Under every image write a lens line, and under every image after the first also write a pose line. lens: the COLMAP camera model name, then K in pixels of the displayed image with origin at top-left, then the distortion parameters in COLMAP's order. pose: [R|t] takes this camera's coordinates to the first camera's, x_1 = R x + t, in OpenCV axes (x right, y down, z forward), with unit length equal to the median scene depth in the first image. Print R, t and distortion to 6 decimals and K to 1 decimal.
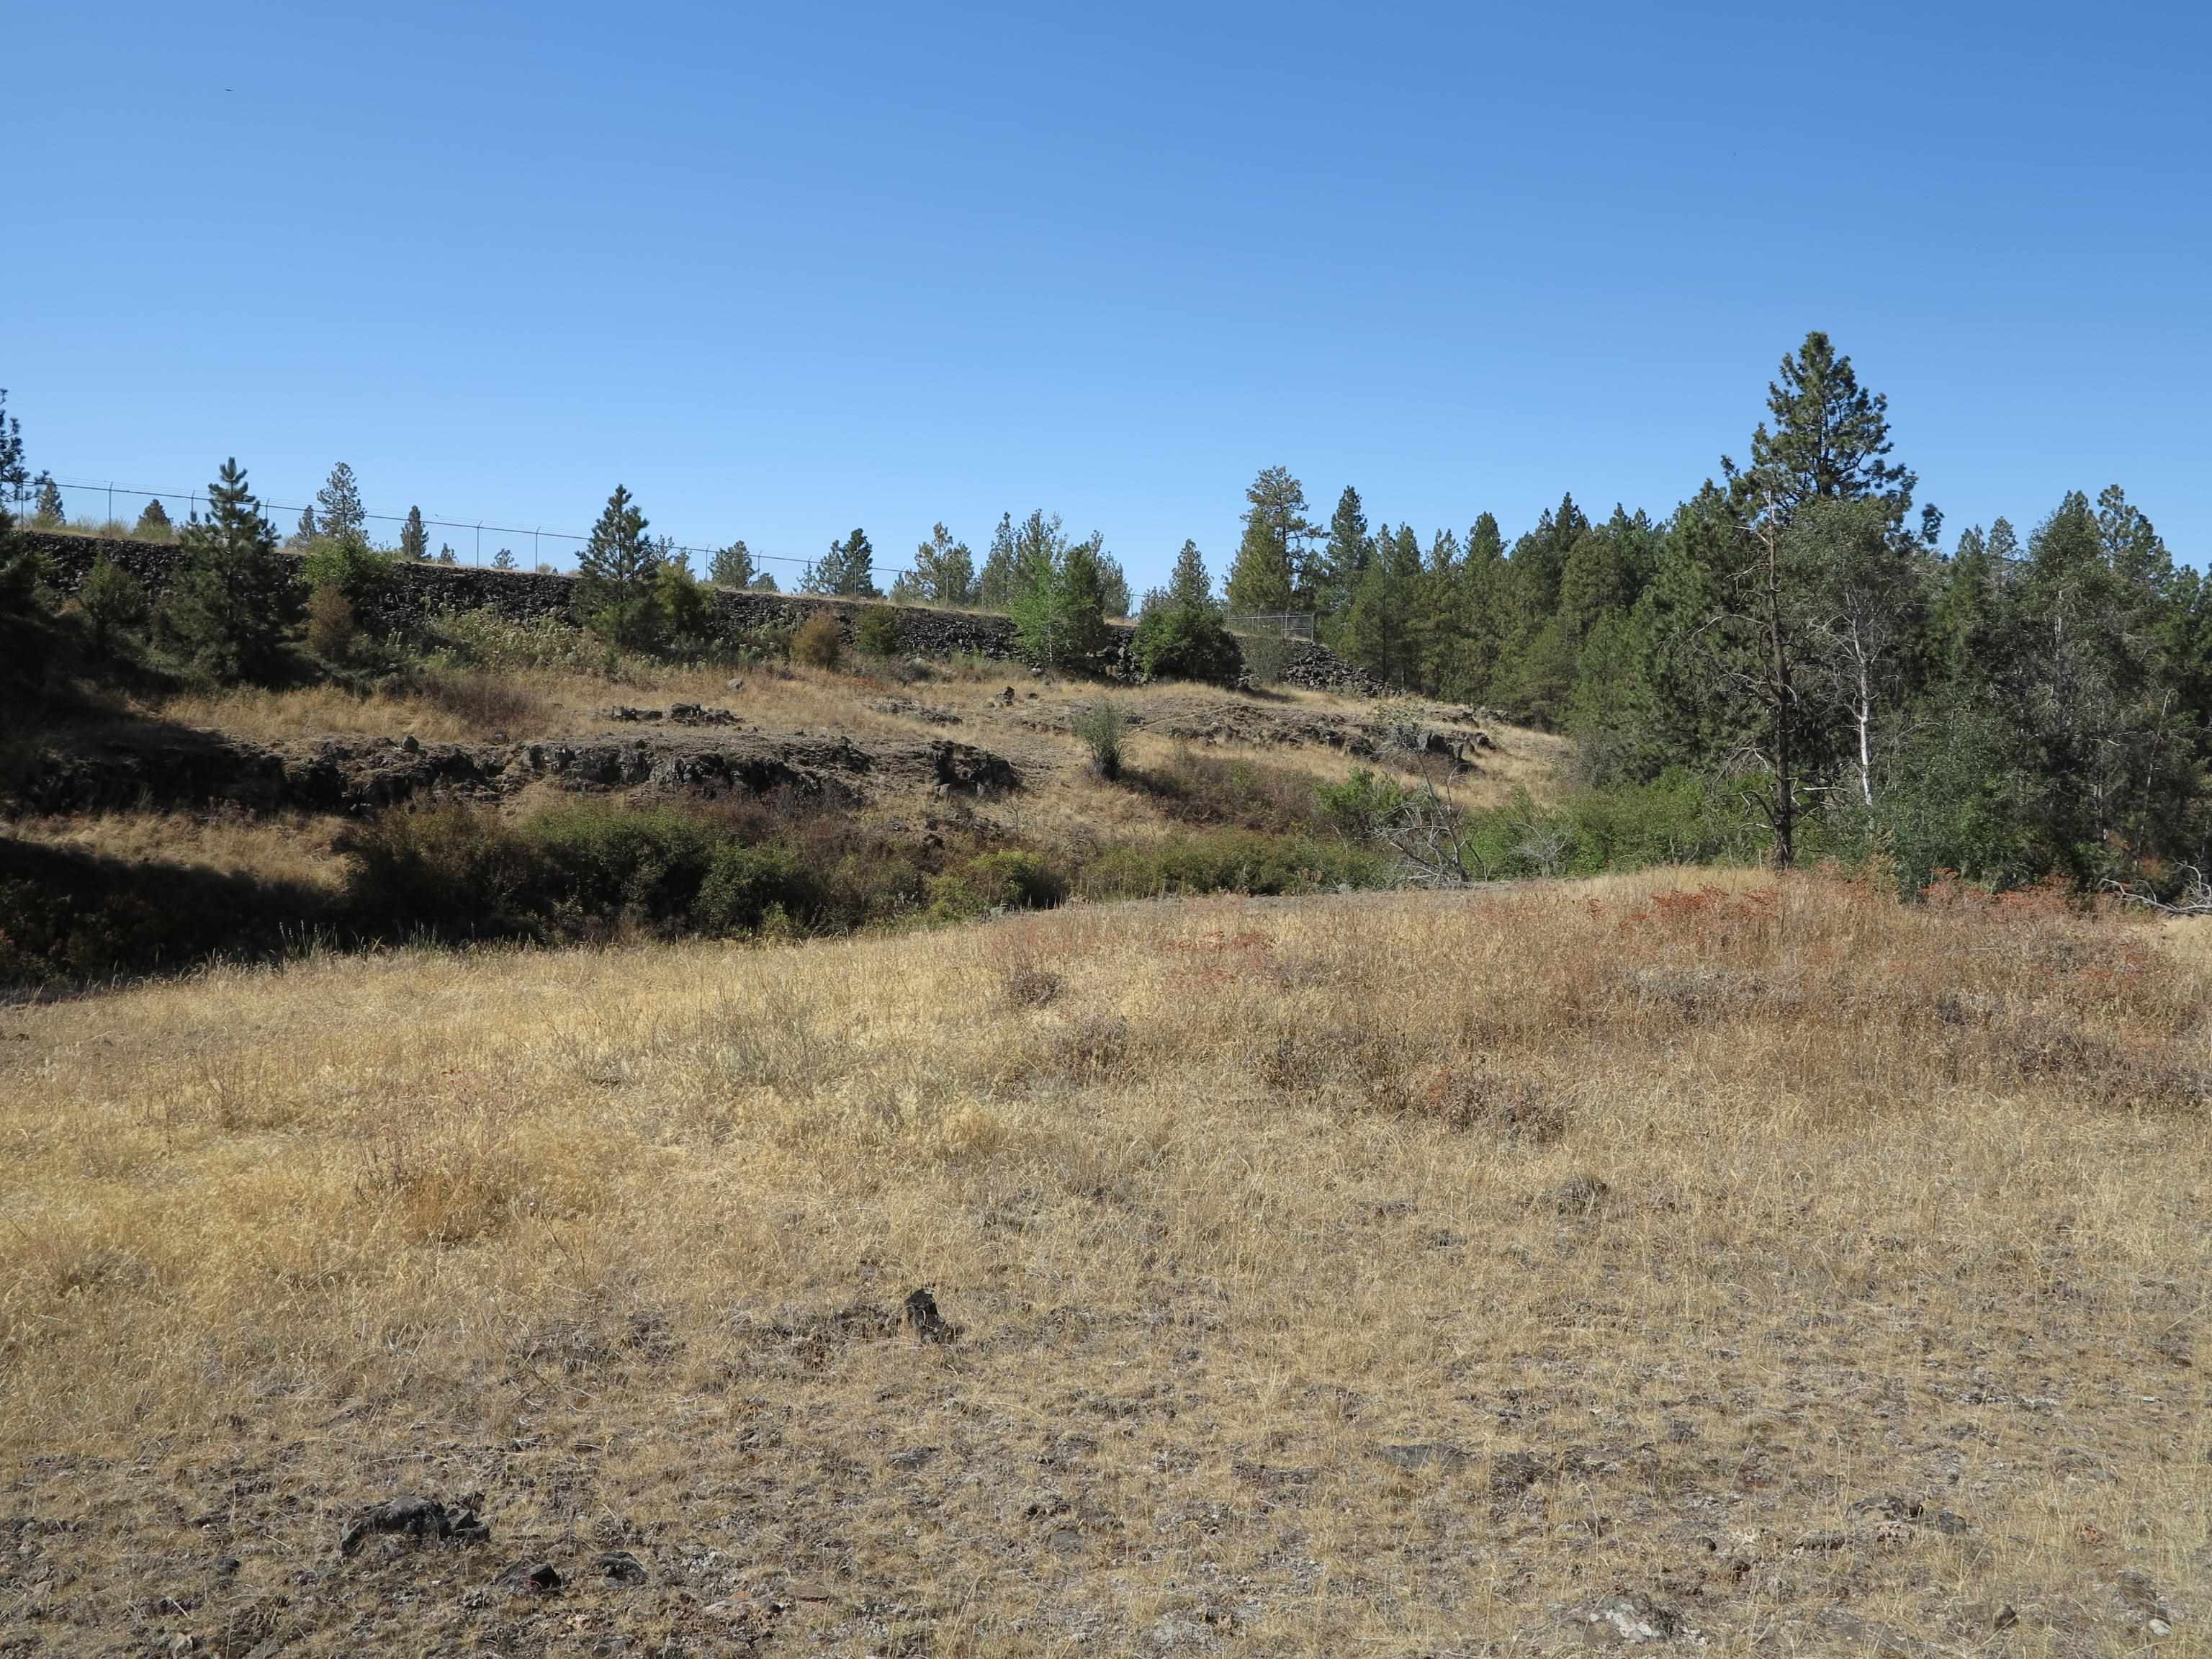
lens RADIAL K [[1811.8, 0, 1102.5], [0, 1811.8, 827.7], [0, 0, 1]] dist [-0.010006, 0.002967]
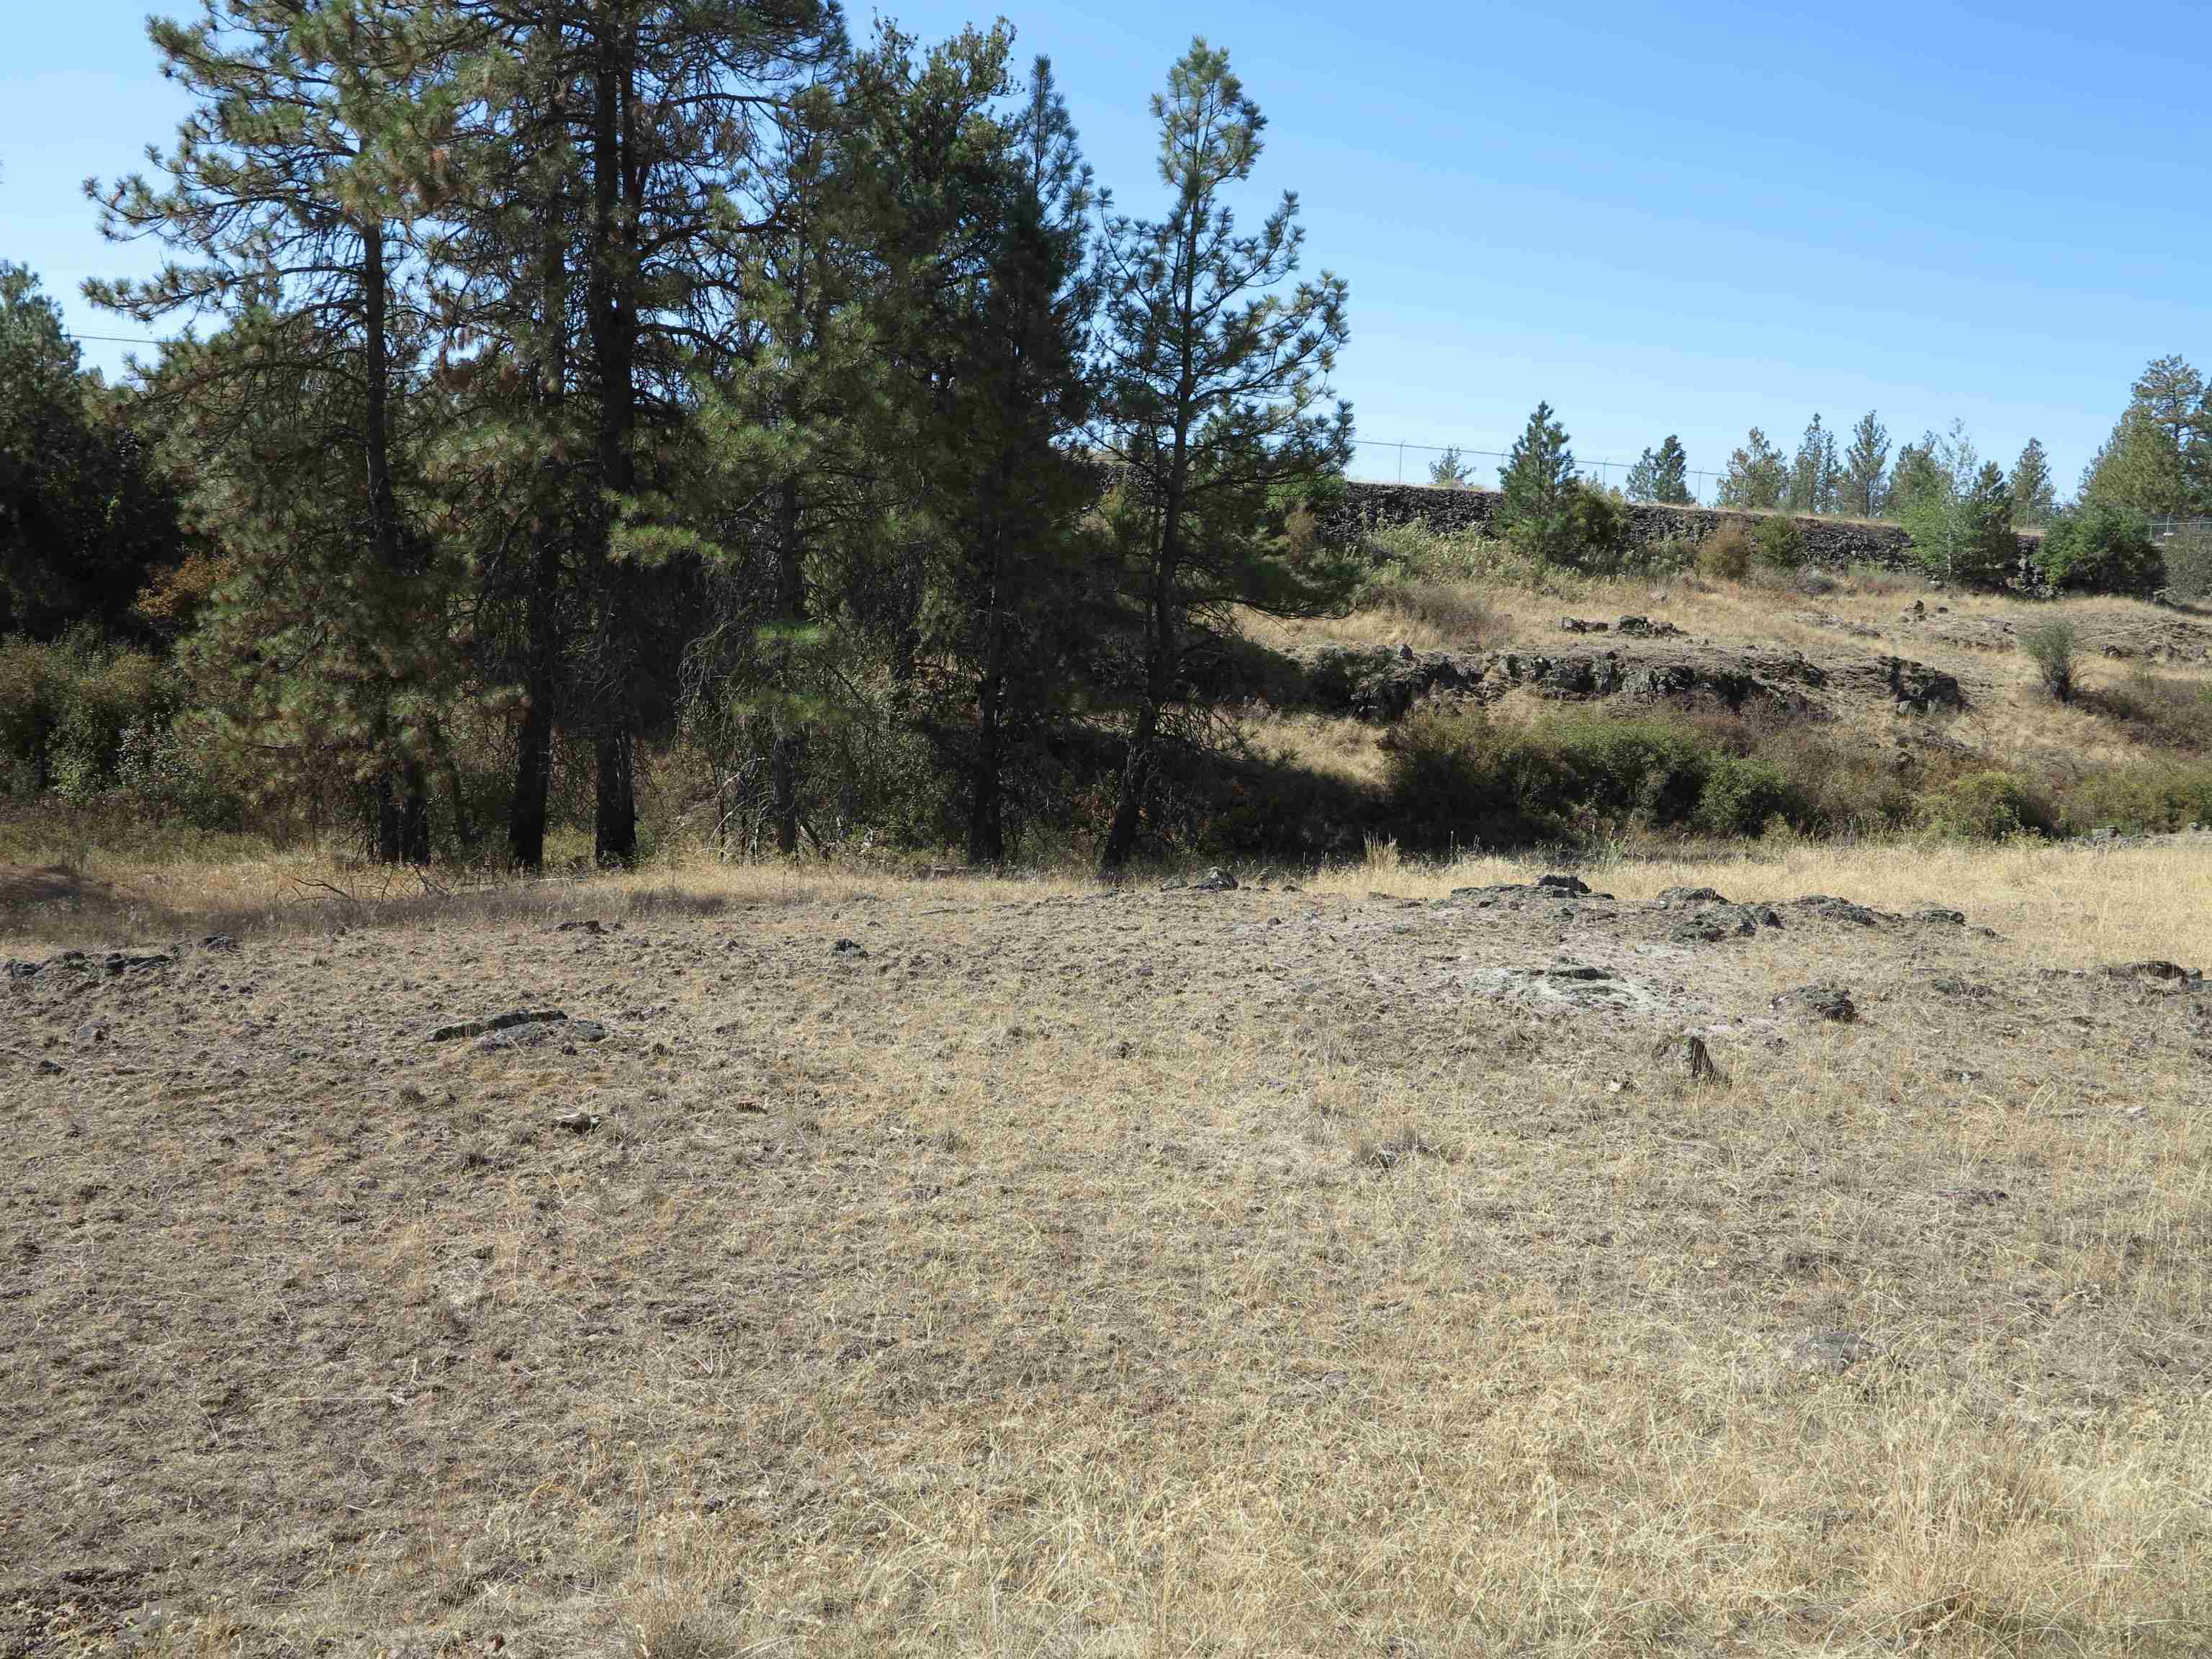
lens RADIAL K [[1811.8, 0, 1106.2], [0, 1811.8, 834.6], [0, 0, 1]] dist [-0.010006, 0.002967]
pose [[0.939024, 0.050444, -0.340132, -0.146908], [-0.031601, 0.997655, 0.060717, 0.002335], [0.342397, -0.046266, 0.938416, -0.069089]]
